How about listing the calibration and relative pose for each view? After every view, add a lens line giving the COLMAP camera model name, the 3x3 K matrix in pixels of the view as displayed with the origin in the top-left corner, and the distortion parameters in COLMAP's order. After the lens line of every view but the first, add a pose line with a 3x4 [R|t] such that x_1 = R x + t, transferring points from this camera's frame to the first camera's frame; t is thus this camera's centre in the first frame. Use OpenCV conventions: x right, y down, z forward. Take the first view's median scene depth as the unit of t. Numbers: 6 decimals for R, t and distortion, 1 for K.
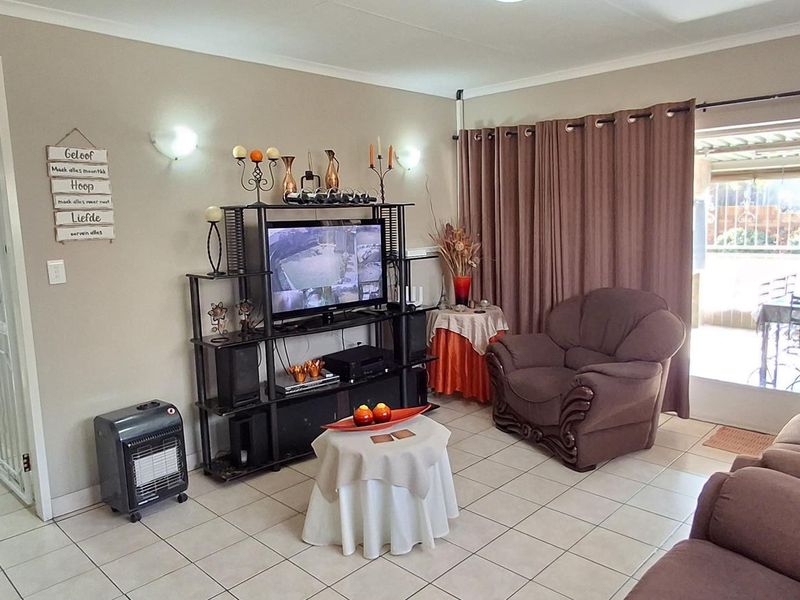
lens RADIAL K [[602.0, 0, 403.8], [0, 602.0, 297.7], [0, 0, 1]] dist [-0.004224, 0.002126]
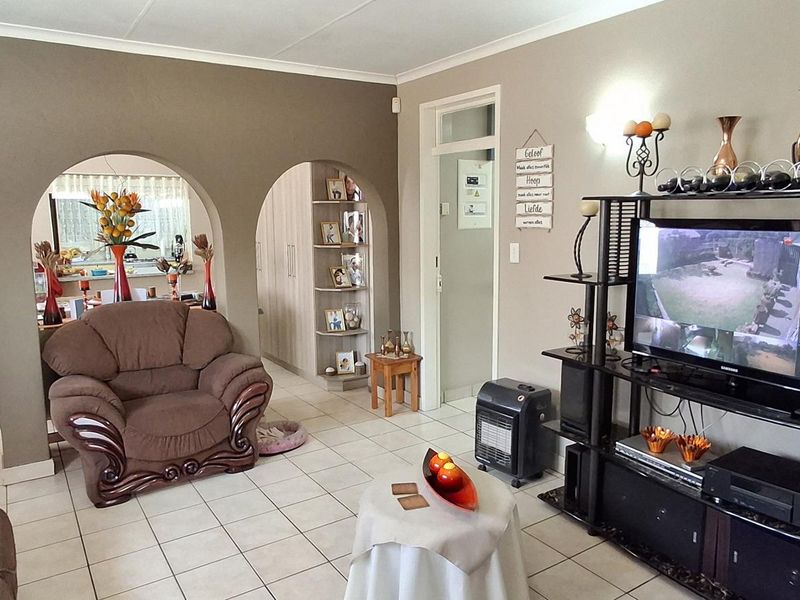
lens RADIAL K [[602.0, 0, 403.8], [0, 602.0, 297.7], [0, 0, 1]] dist [-0.004224, 0.002126]
pose [[-0.209698, 0.165535, -0.963652, 0.562379], [-0.120735, 0.973639, 0.193523, -0.140460], [0.970283, 0.156927, -0.184184, 0.878740]]
